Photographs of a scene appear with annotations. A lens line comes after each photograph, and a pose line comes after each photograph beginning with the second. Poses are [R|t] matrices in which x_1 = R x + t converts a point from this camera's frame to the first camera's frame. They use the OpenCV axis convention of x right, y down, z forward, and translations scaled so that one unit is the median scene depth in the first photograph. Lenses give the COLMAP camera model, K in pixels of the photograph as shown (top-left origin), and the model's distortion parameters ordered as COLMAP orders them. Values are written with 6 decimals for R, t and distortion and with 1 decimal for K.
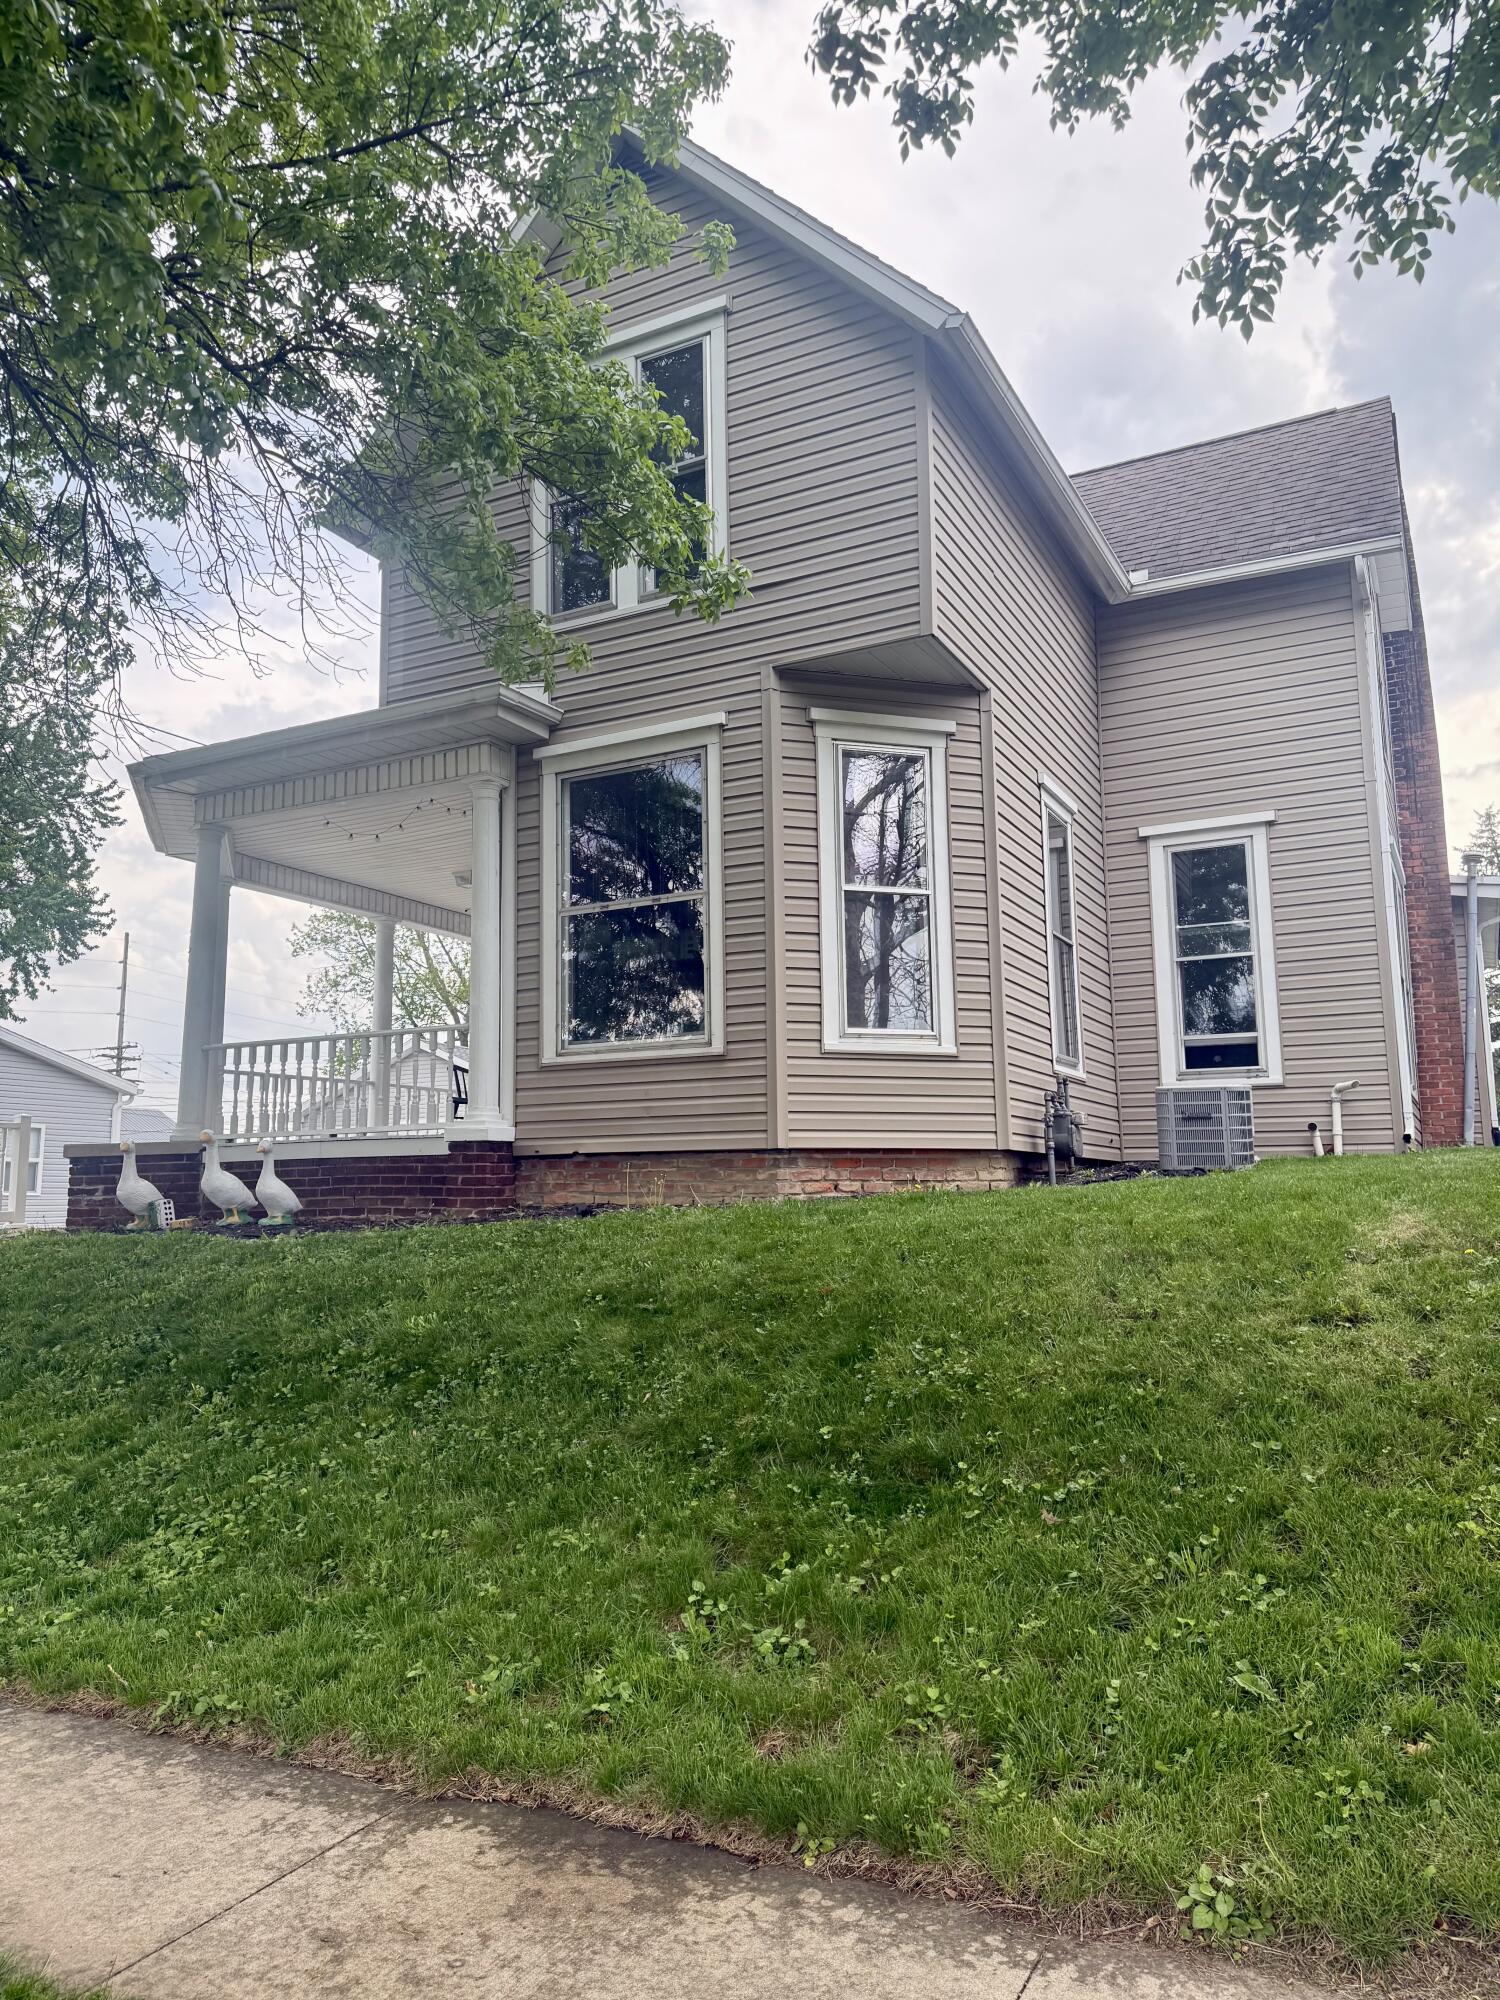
lens RADIAL K [[1417.2, 0, 751.3], [0, 1417.2, 1006.9], [0, 0, 1]] dist [0.041955, -0.006398]
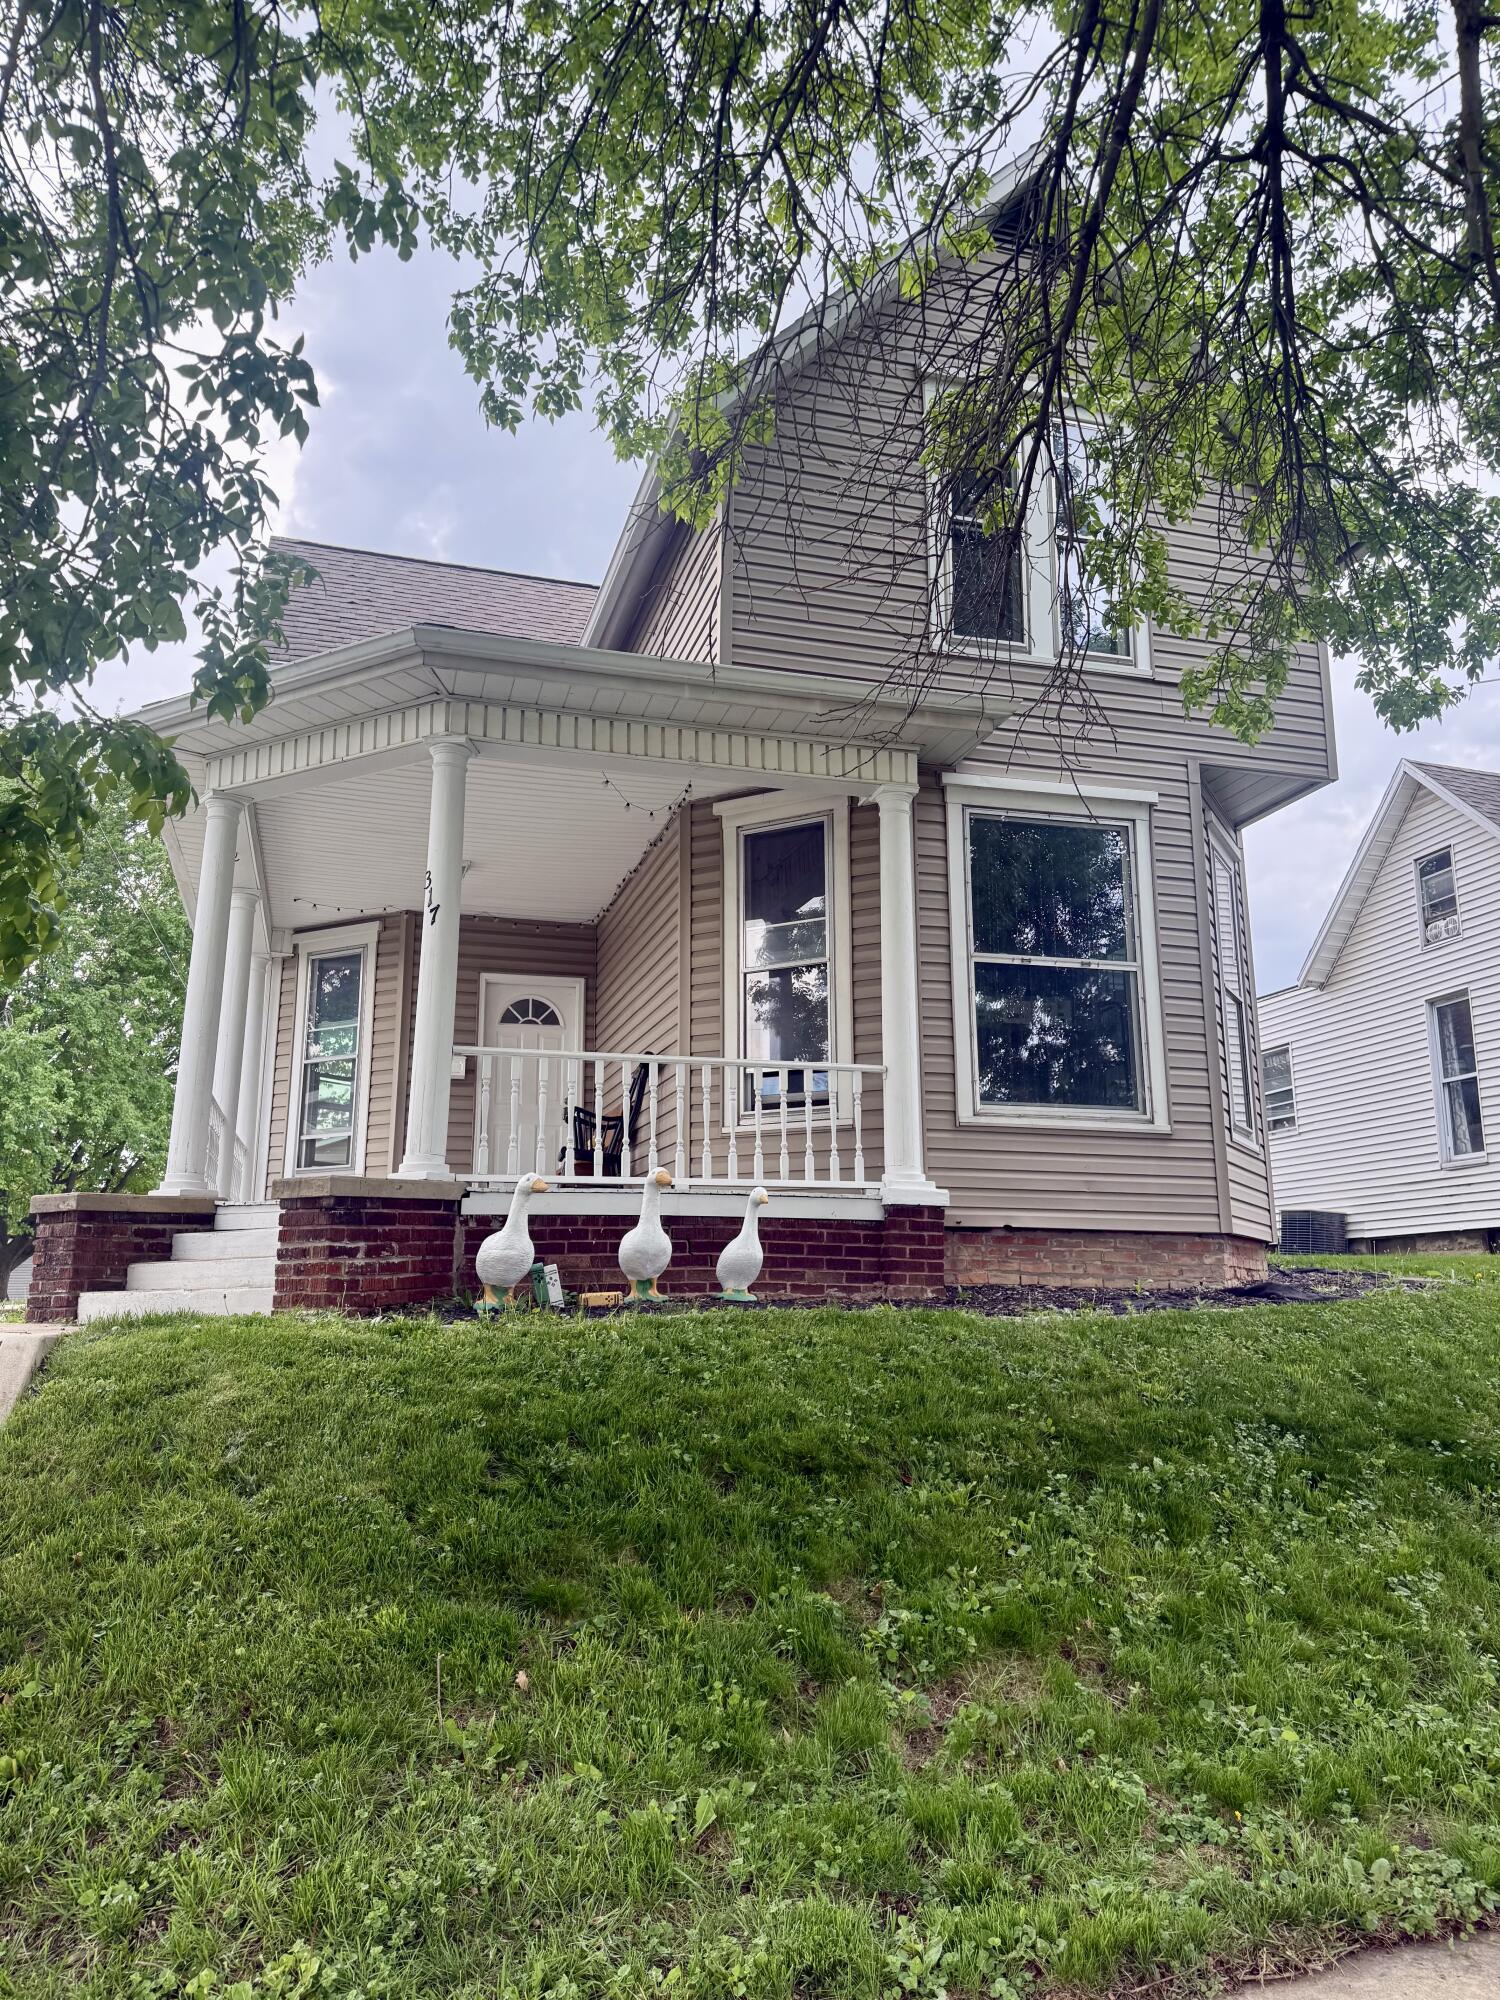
lens RADIAL K [[1417.2, 0, 755.9], [0, 1417.2, 982.6], [0, 0, 1]] dist [0.041955, -0.006398]
pose [[0.735469, 0.159002, 0.658638, -0.837605], [-0.107746, 0.987152, -0.117993, 0.072074], [-0.668937, 0.015815, 0.743151, 0.425257]]
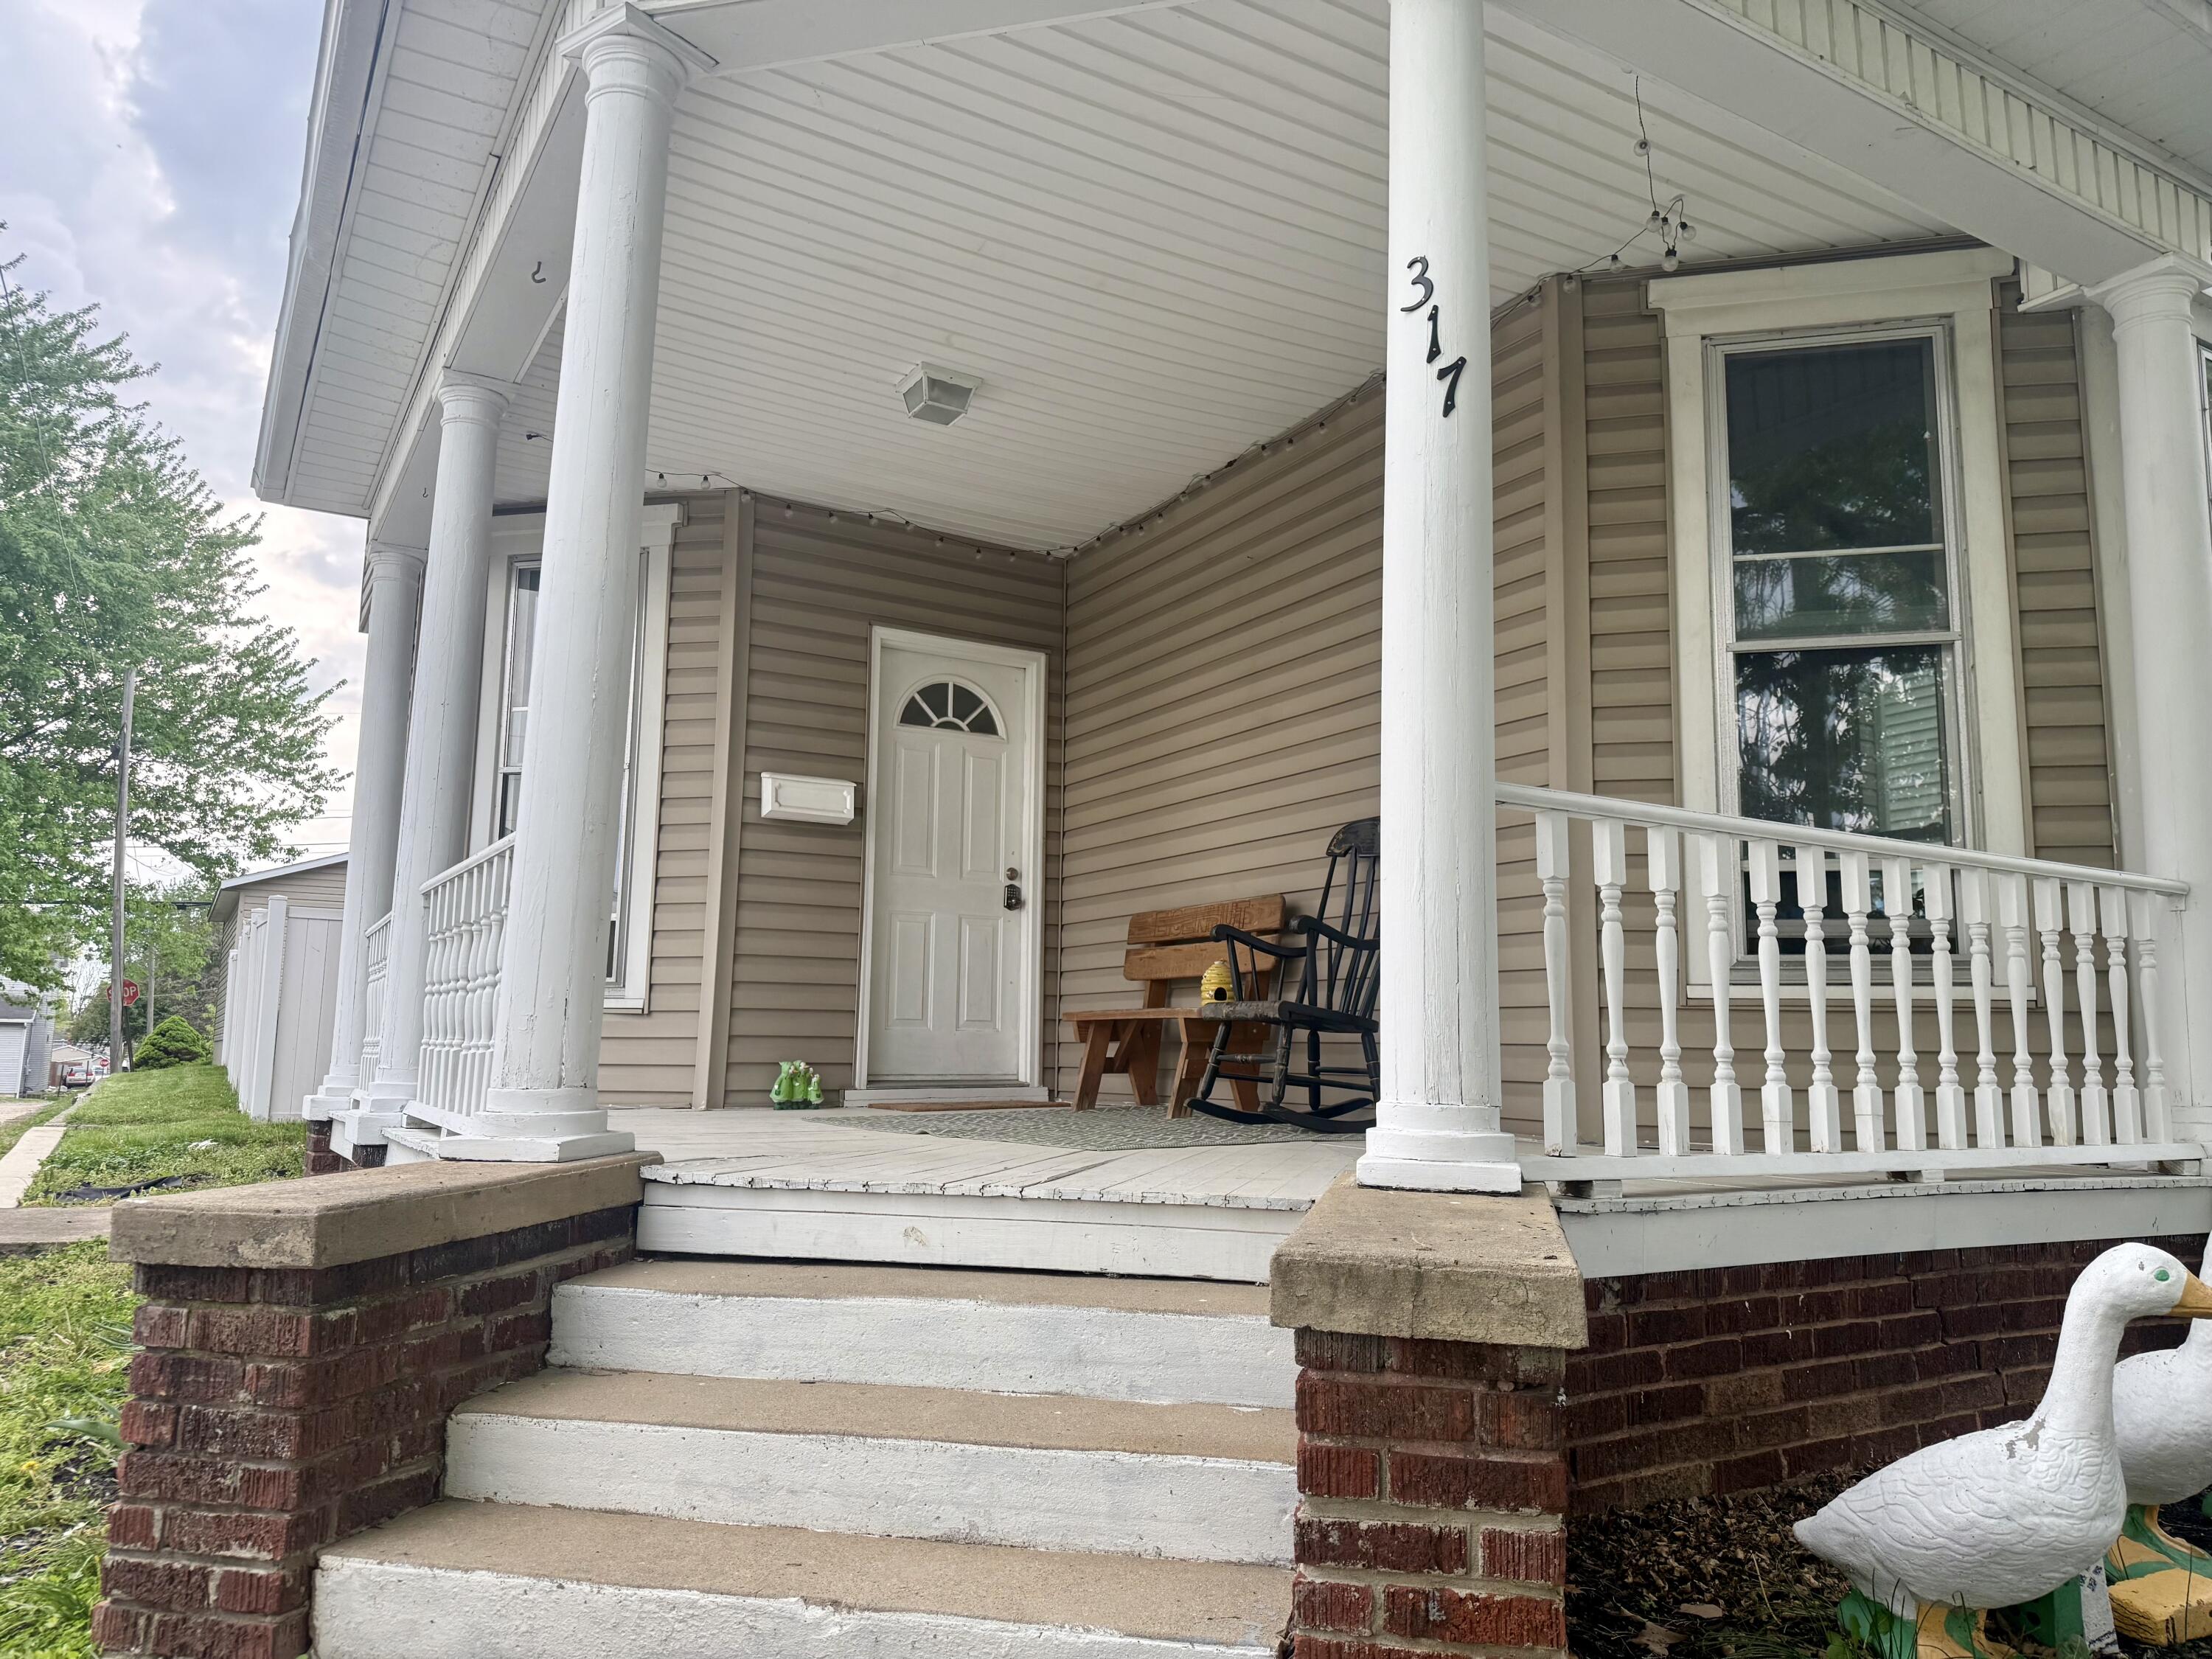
lens RADIAL K [[1567.5, 0, 1085.4], [0, 1567.5, 848.1], [0, 0, 1]] dist [0.041955, -0.006398]
pose [[0.549321, 0.137508, 0.824220, -0.723862], [-0.150489, 0.986519, -0.064288, 0.075587], [-0.821949, -0.088721, 0.562609, 1.017075]]
